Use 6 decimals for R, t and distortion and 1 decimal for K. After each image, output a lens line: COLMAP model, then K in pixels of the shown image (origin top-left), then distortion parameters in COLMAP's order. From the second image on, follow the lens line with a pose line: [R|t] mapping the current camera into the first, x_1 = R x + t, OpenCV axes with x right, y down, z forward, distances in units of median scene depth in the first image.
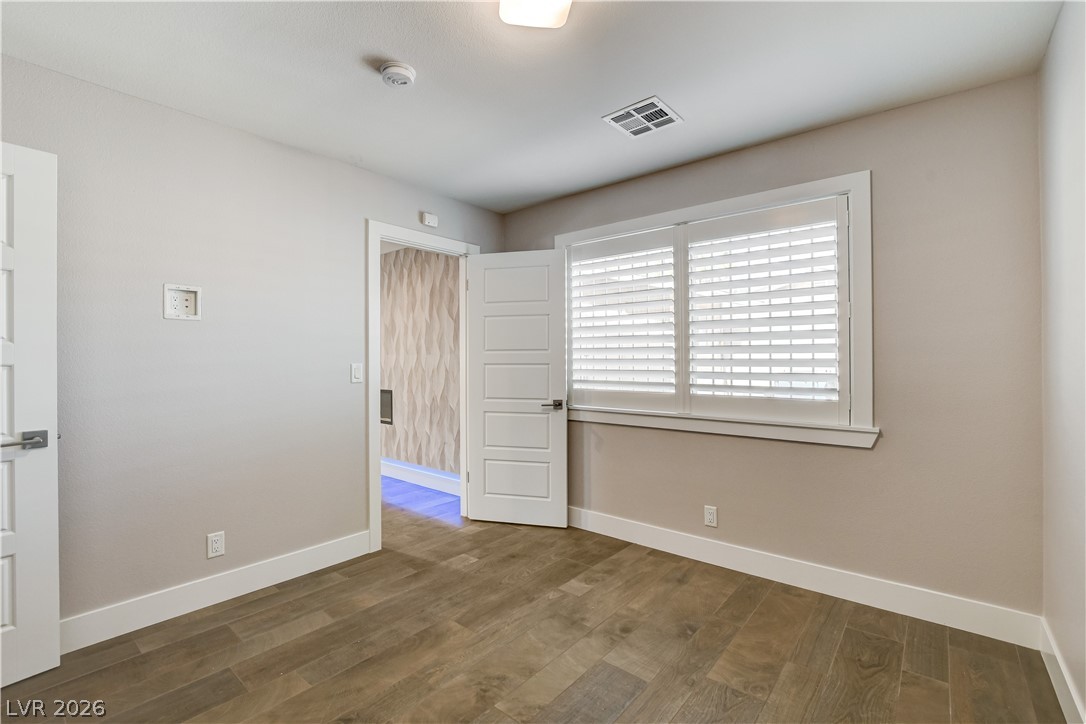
lens RADIAL K [[482.3, 0, 538.0], [0, 482.3, 359.5], [0, 0, 1]] dist [-0.030646, 0.004998]
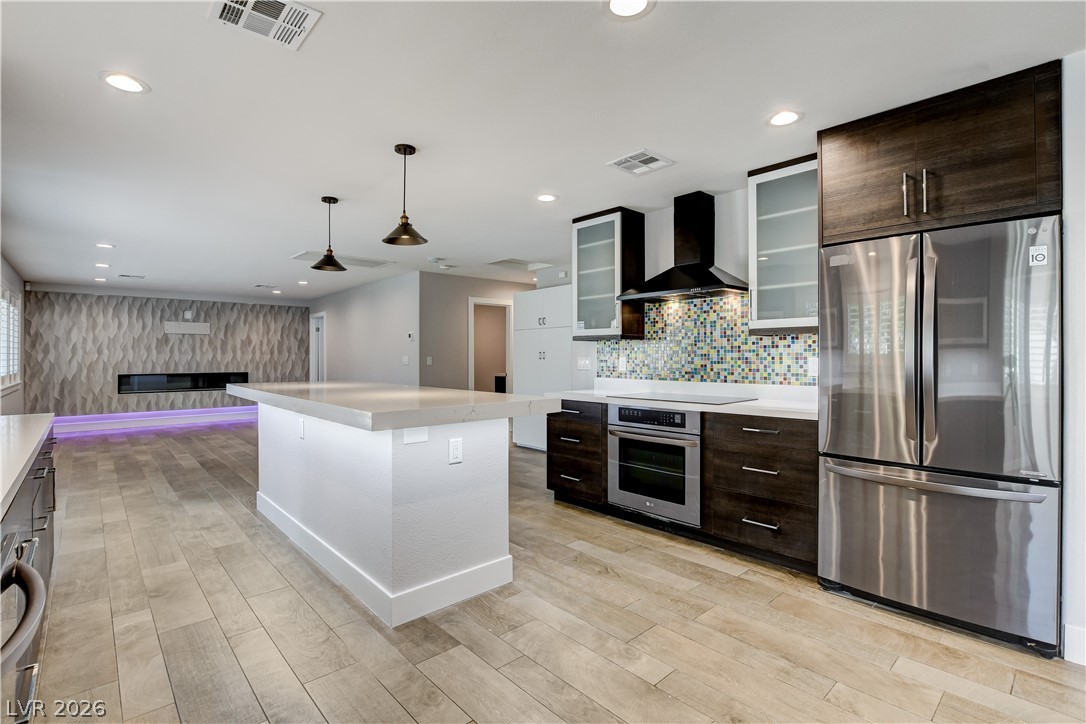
lens RADIAL K [[510.0, 0, 541.1], [0, 510.0, 362.4], [0, 0, 1]] dist [-0.022285, 0.000169]
pose [[0.136821, -0.006348, 0.990575, -2.302910], [-0.003115, 0.999972, 0.006838, 0.004905], [-0.990591, -0.004021, 0.136797, -0.528405]]
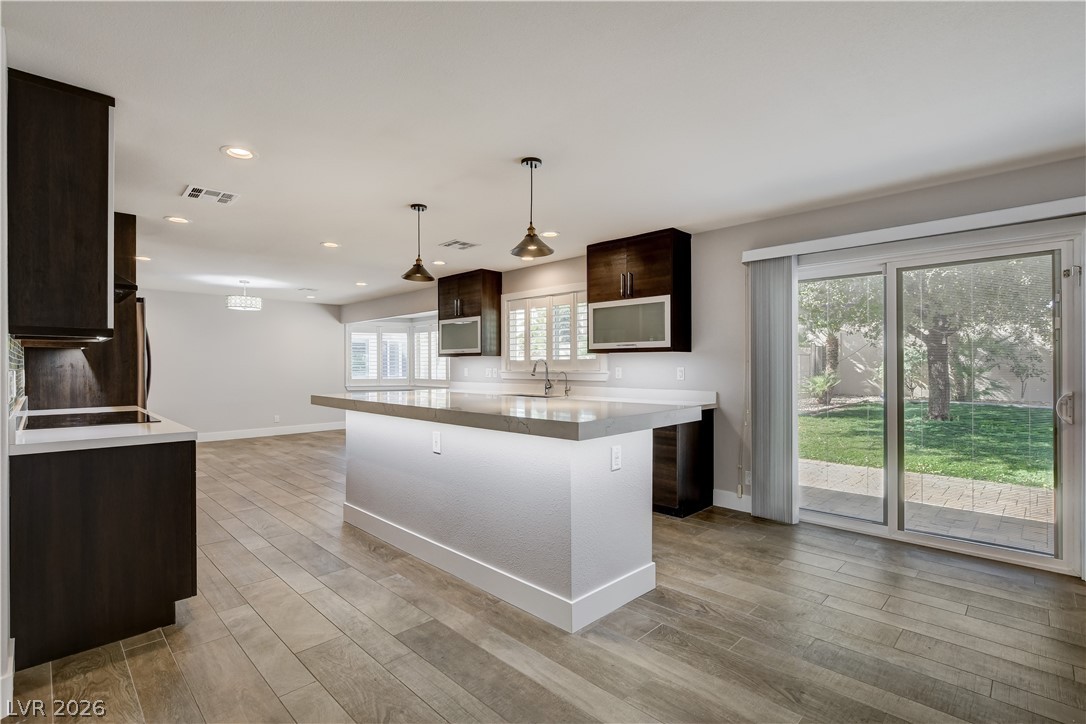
lens RADIAL K [[510.0, 0, 551.5], [0, 510.0, 360.5], [0, 0, 1]] dist [-0.022285, 0.000169]
pose [[-0.083550, -0.003300, -0.996498, -0.848655], [0.009735, 0.999944, -0.004127, -0.003923], [0.996456, -0.010046, -0.083513, 0.016271]]
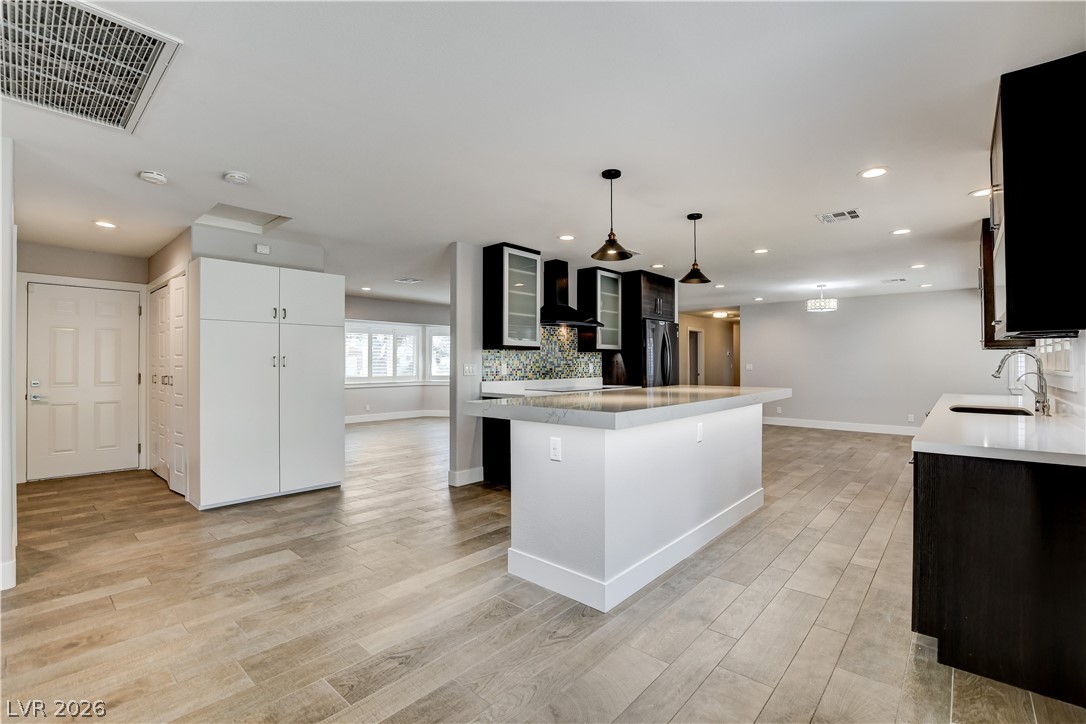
lens RADIAL K [[482.3, 0, 554.7], [0, 482.3, 367.2], [0, 0, 1]] dist [-0.030646, 0.004998]
pose [[-0.999882, 0.003981, 0.014864, -1.436687], [0.004087, 0.999966, 0.007123, 0.001690], [-0.014835, 0.007183, -0.999864, 0.613610]]
